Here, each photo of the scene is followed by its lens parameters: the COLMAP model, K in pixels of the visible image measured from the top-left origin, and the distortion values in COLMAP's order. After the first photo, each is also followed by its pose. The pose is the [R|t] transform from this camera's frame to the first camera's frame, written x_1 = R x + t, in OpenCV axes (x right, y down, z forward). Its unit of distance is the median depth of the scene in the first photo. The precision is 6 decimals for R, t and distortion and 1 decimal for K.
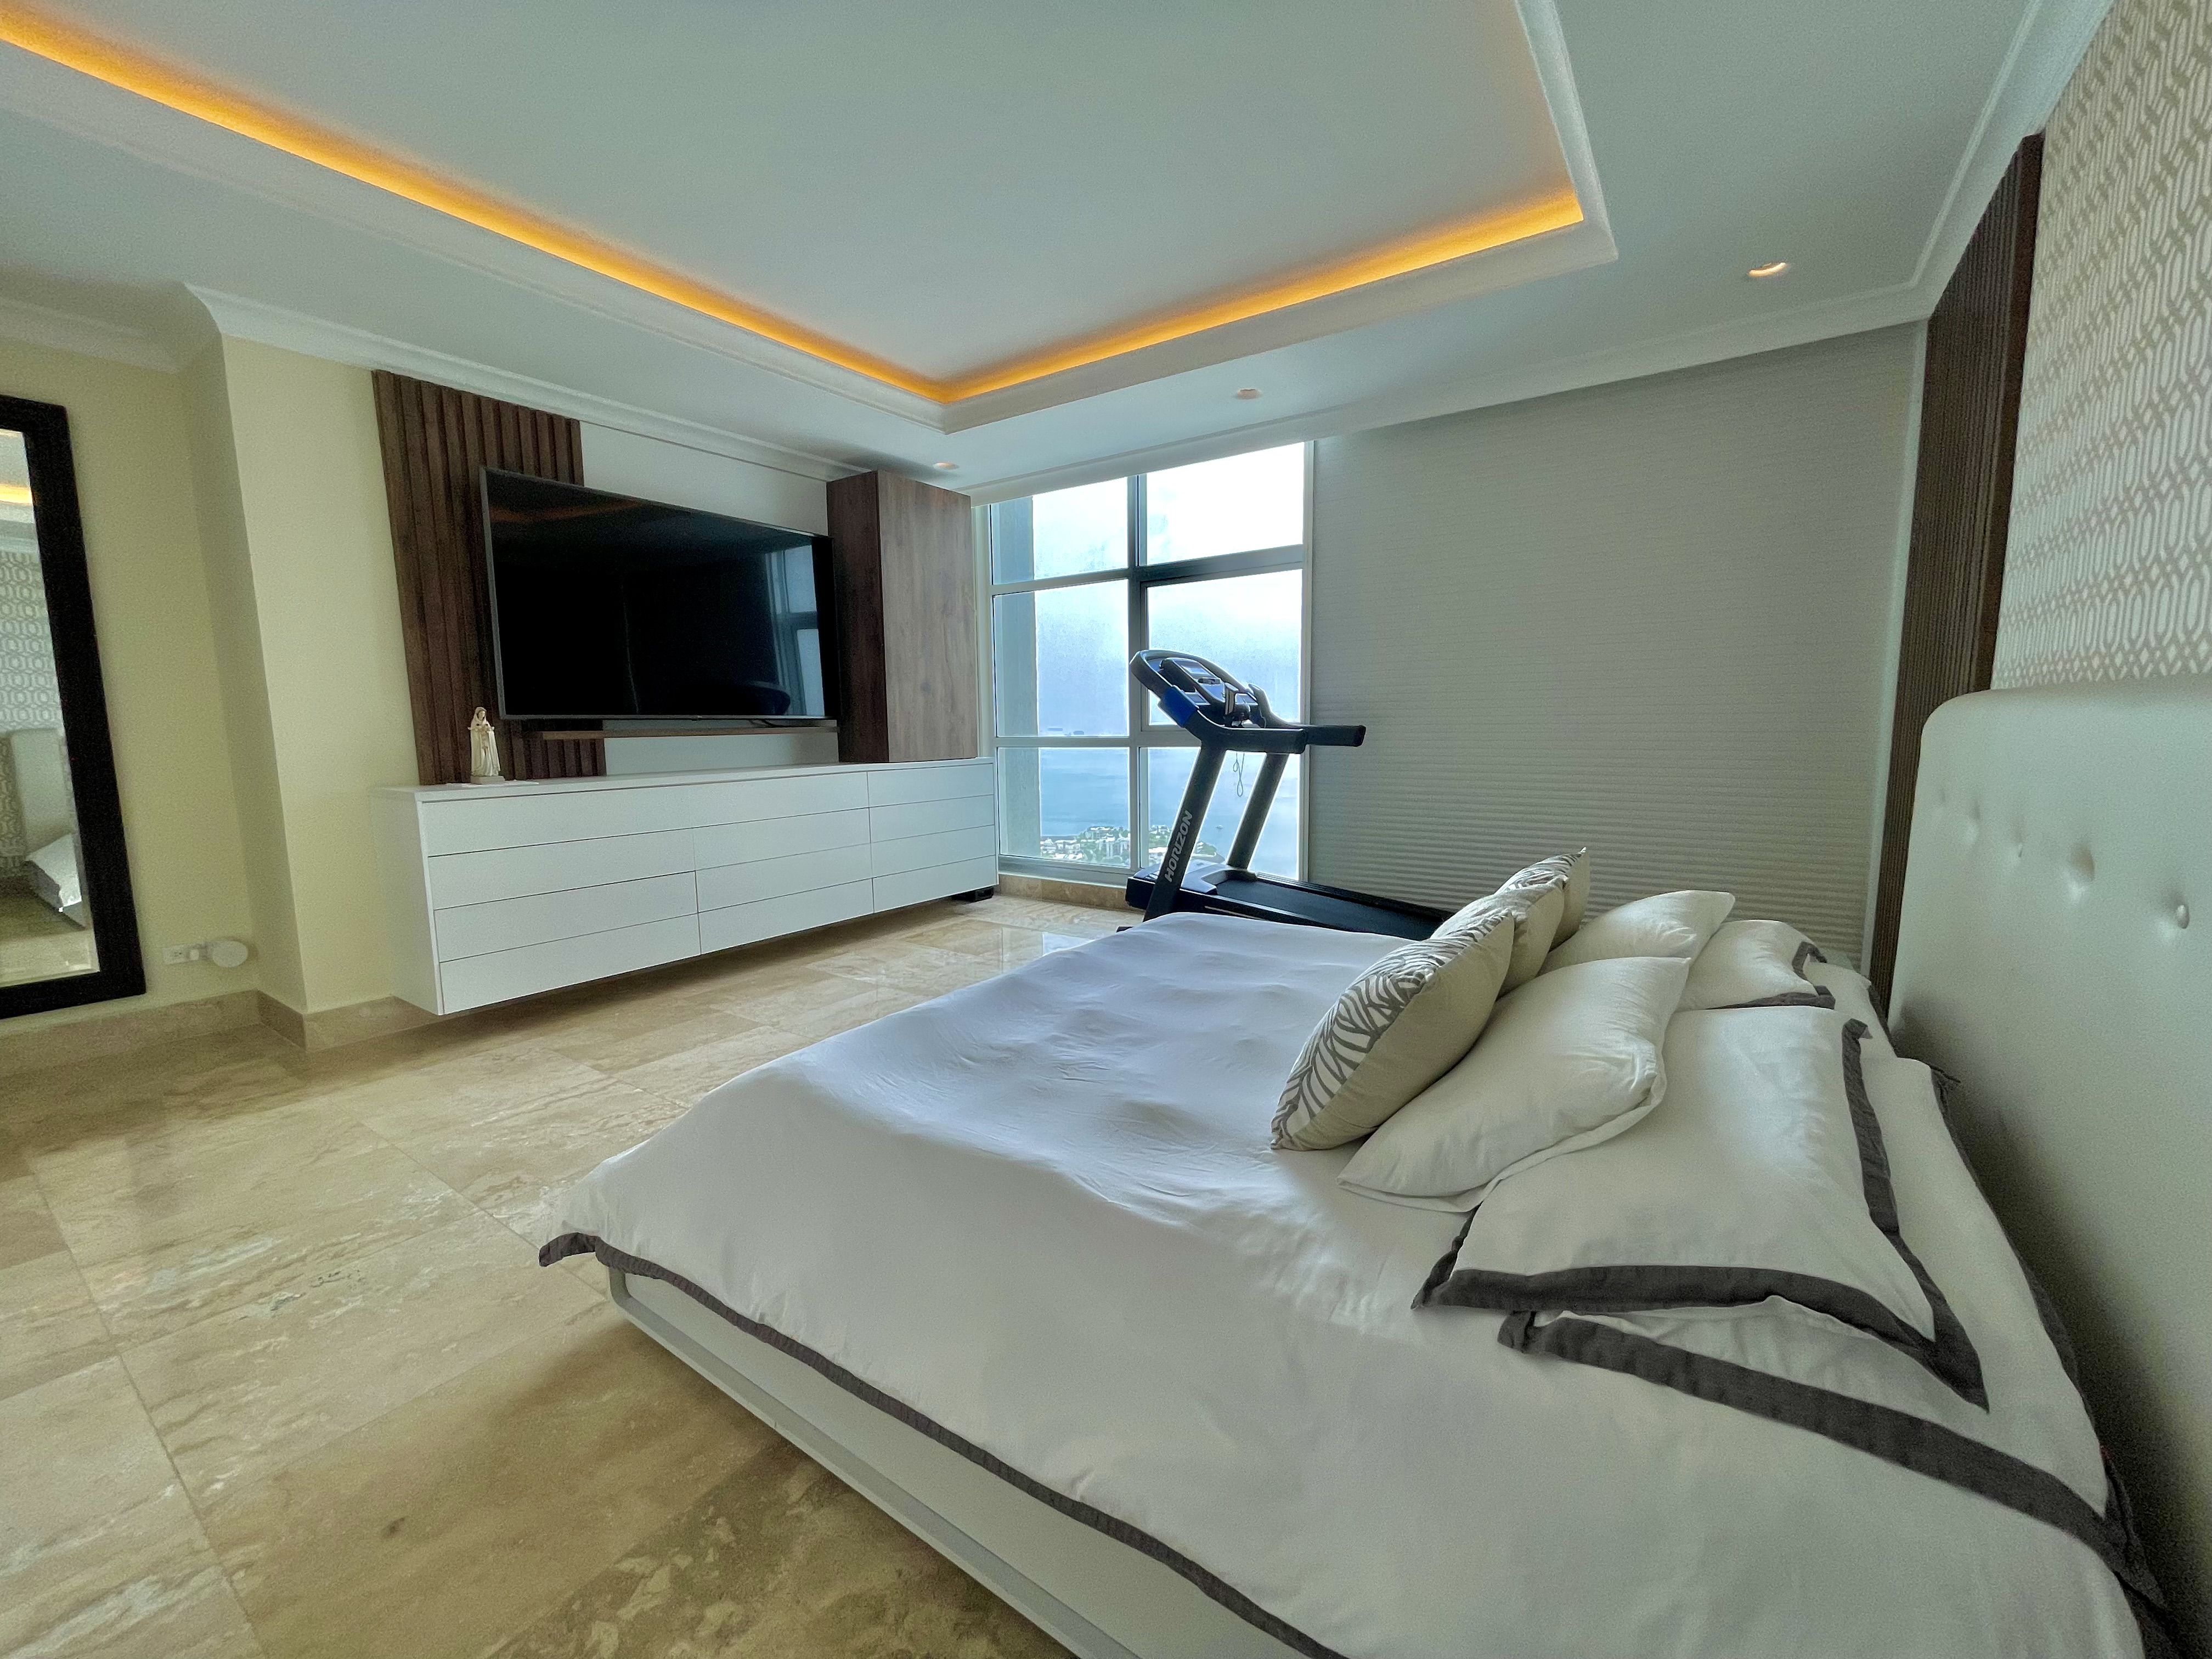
lens RADIAL K [[896.9, 0, 1101.5], [0, 896.9, 831.1], [0, 0, 1]] dist [-0.002195, -0.000599]
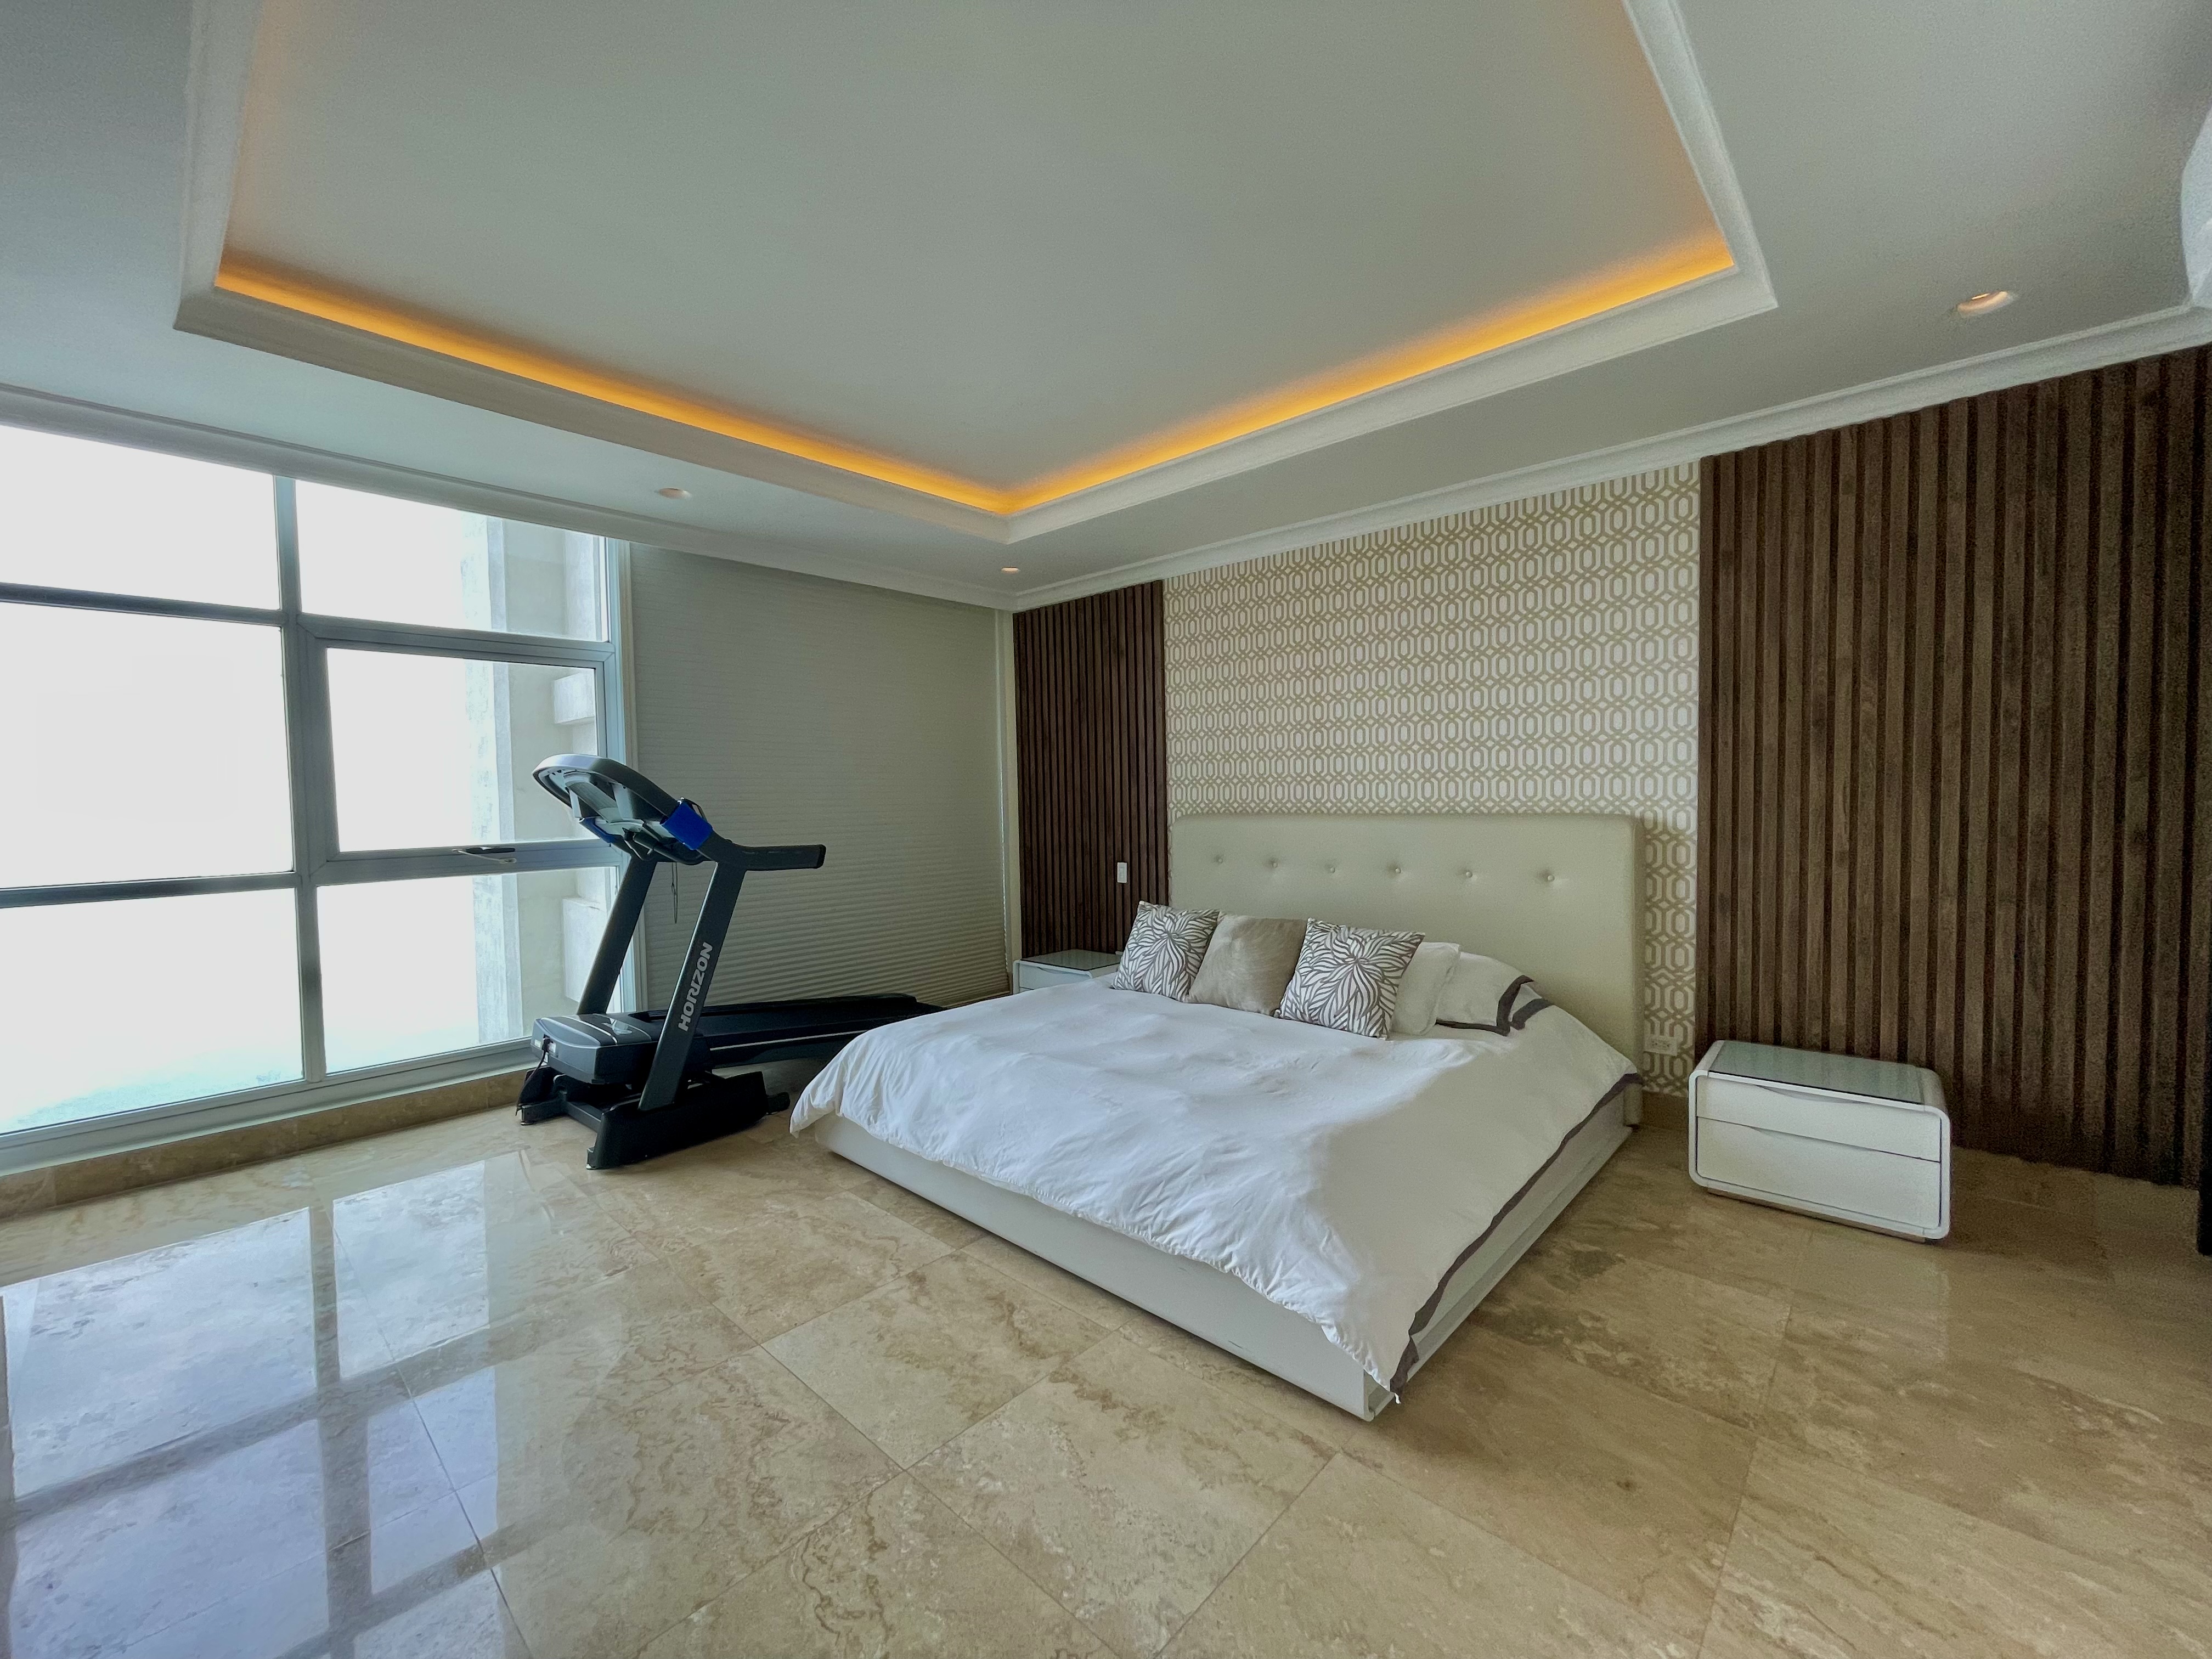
lens RADIAL K [[896.9, 0, 1102.6], [0, 896.9, 830.4], [0, 0, 1]] dist [-0.002195, -0.000599]
pose [[0.132039, -0.025136, 0.990926, -1.467445], [0.136421, 0.990627, 0.006950, -0.174121], [-0.981812, 0.134265, 0.134231, 0.990918]]
